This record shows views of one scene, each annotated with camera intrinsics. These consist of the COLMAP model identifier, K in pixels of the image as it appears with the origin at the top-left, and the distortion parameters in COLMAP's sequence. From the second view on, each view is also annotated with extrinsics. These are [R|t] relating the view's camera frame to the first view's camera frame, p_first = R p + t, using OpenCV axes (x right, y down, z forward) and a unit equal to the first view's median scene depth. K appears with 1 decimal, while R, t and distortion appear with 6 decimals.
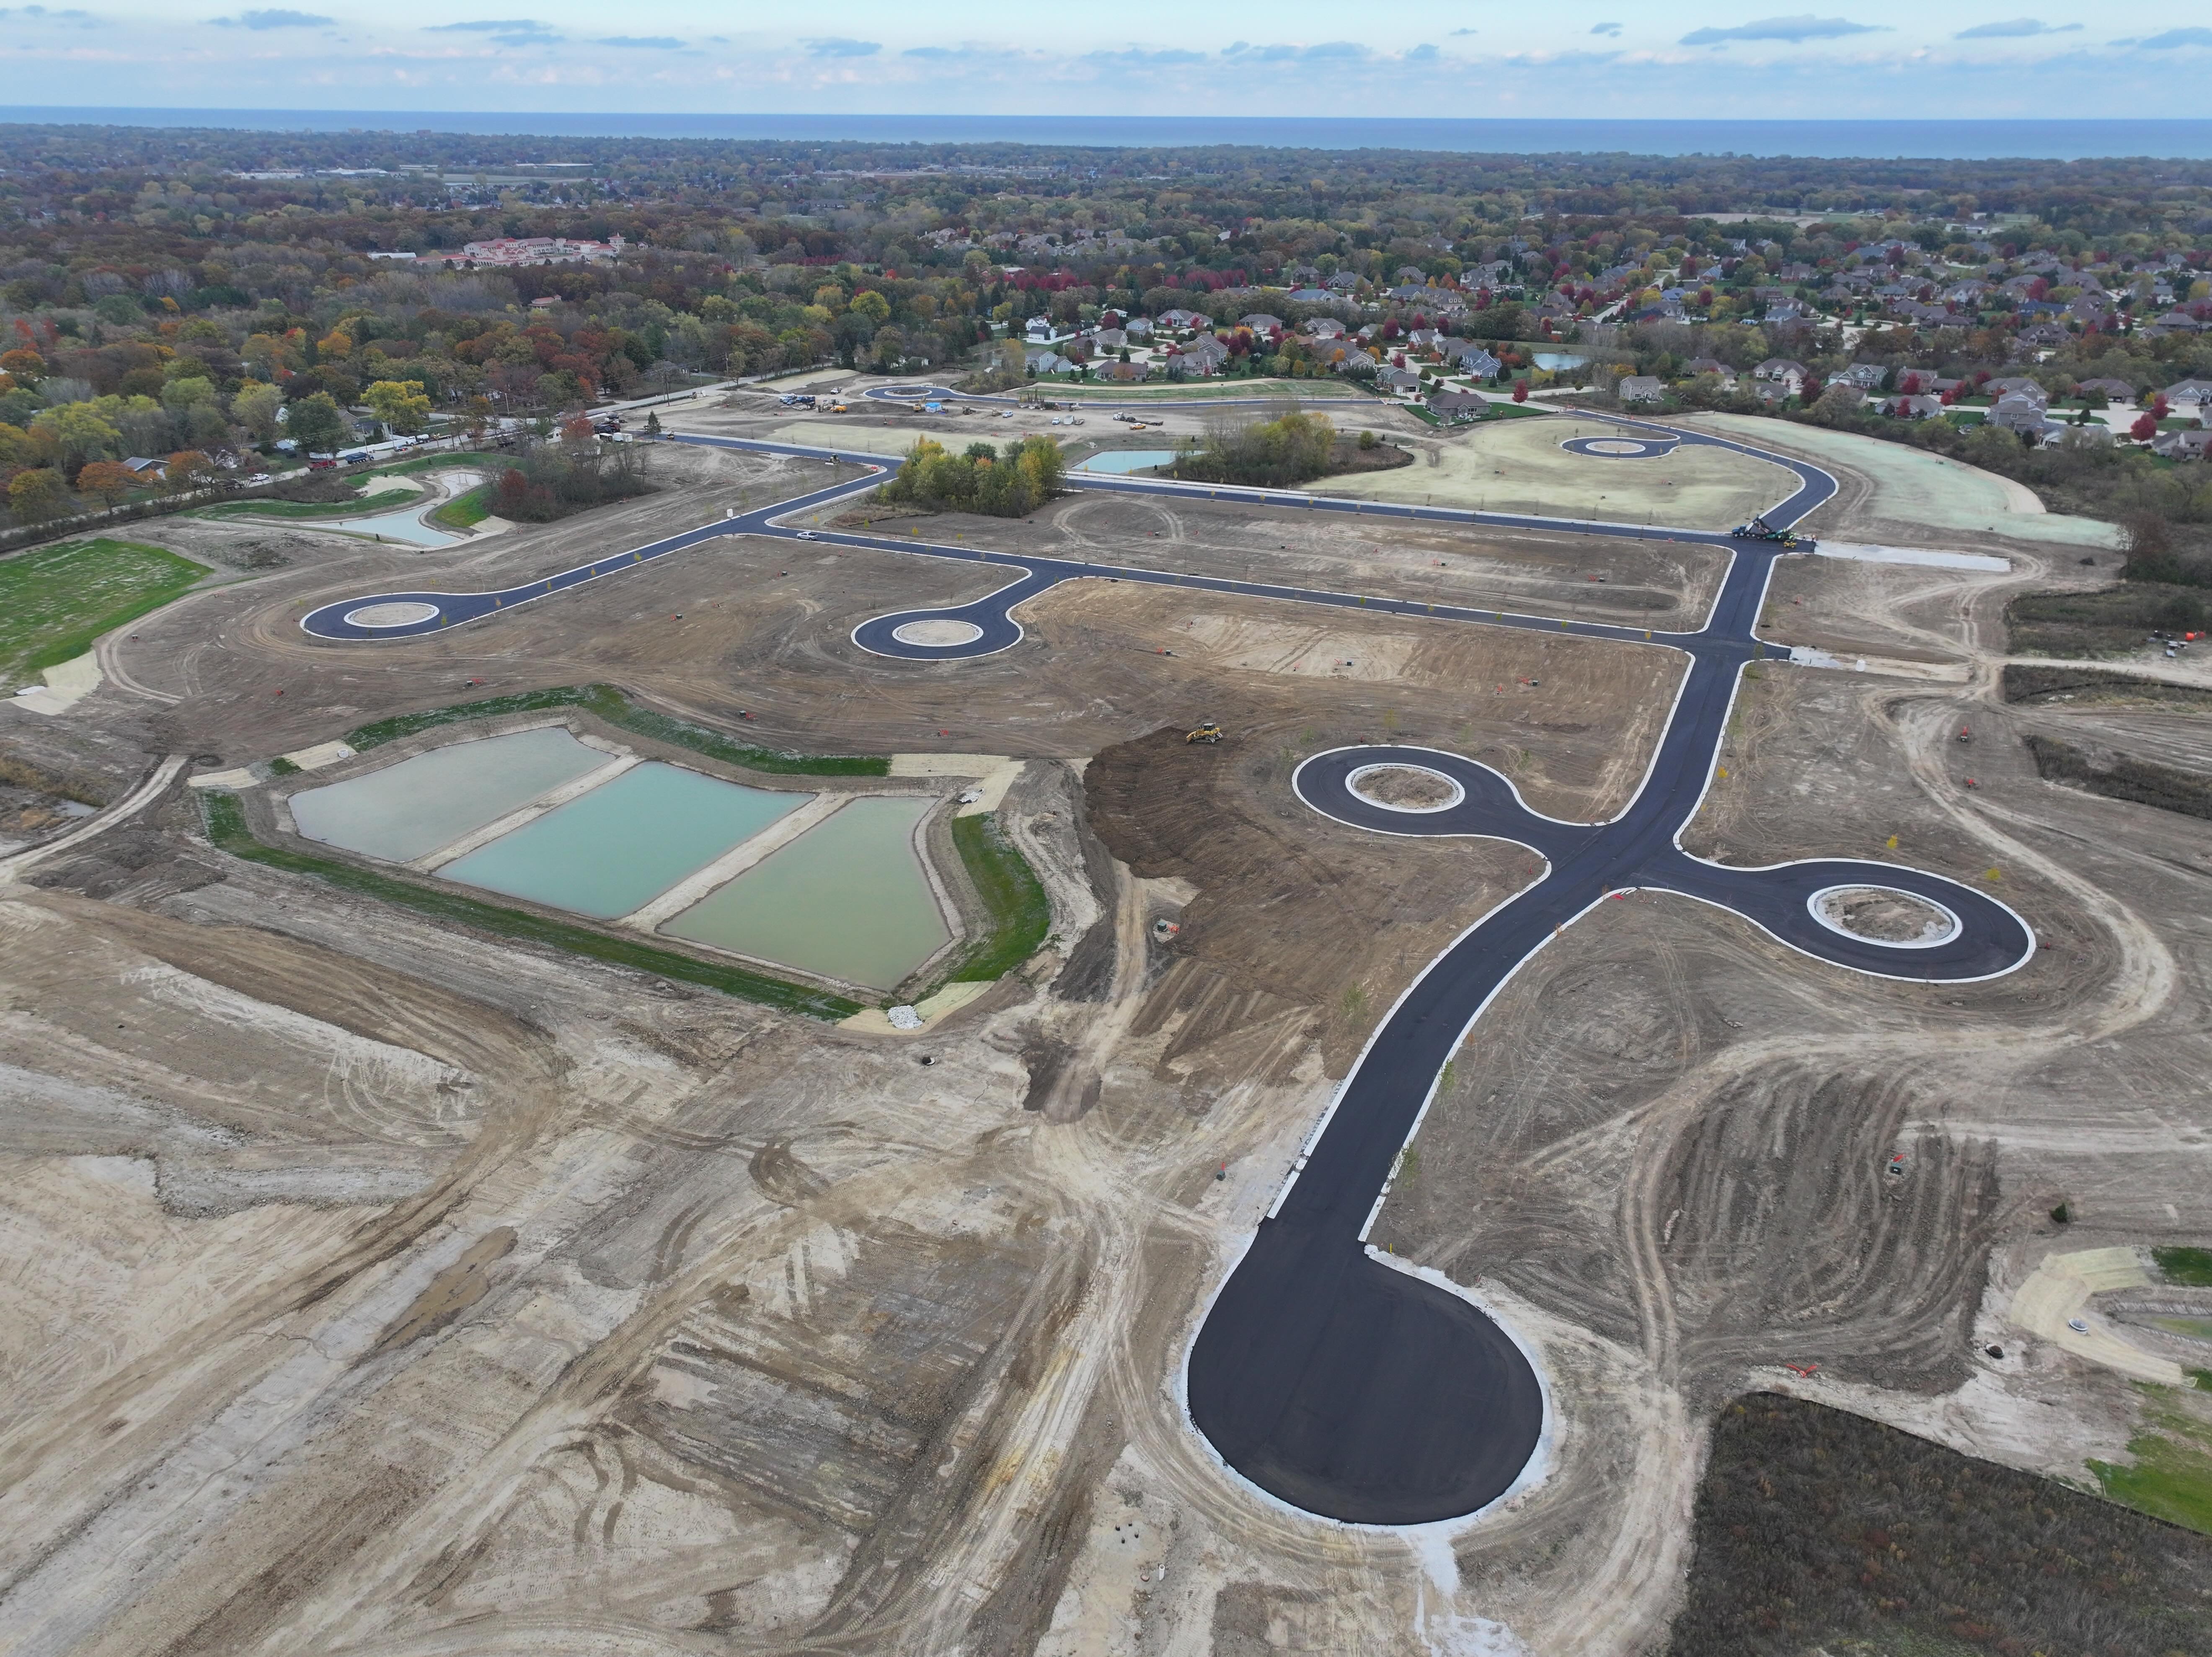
lens RADIAL K [[1545.6, 0, 1105.1], [0, 1545.6, 839.8], [0, 0, 1]] dist [-0.000372, 0.018381]
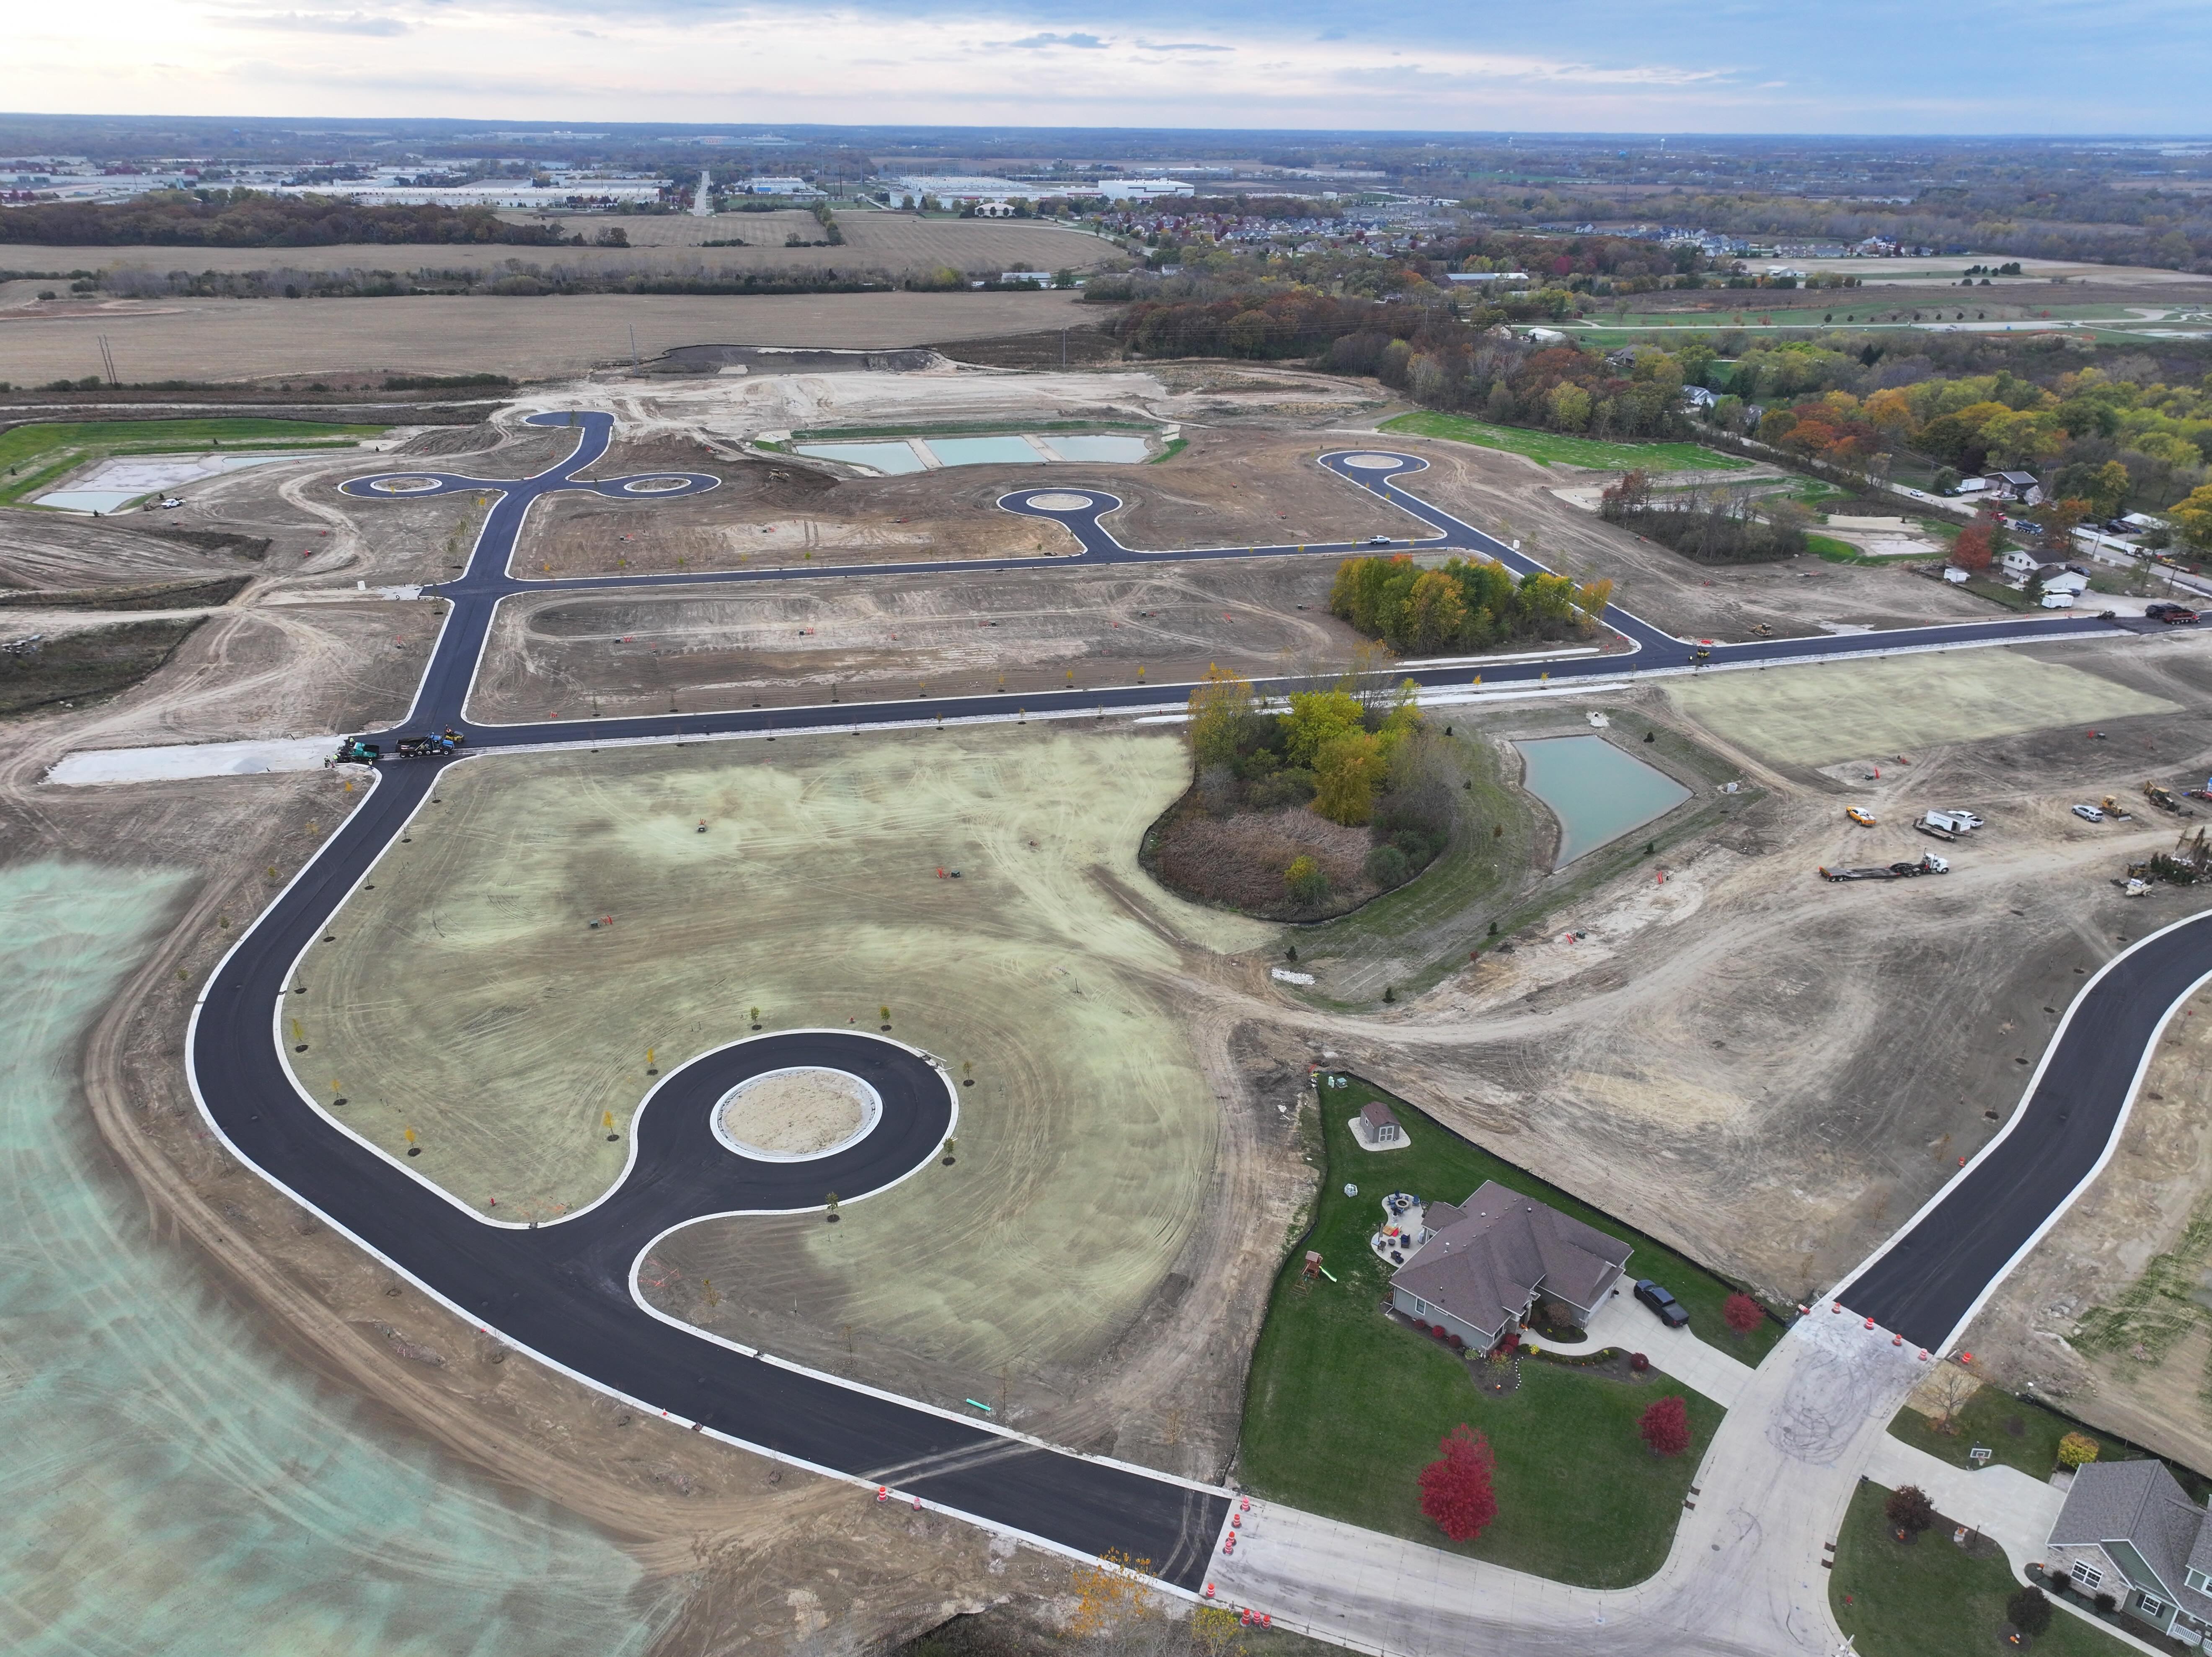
lens RADIAL K [[1545.6, 0, 1105.1], [0, 1545.6, 839.8], [0, 0, 1]] dist [-0.000372, 0.018381]
pose [[-0.768690, 0.257378, -0.585553, 0.753964], [-0.286912, 0.679452, 0.675297, -0.884620], [0.571662, 0.687096, -0.448443, 1.883682]]
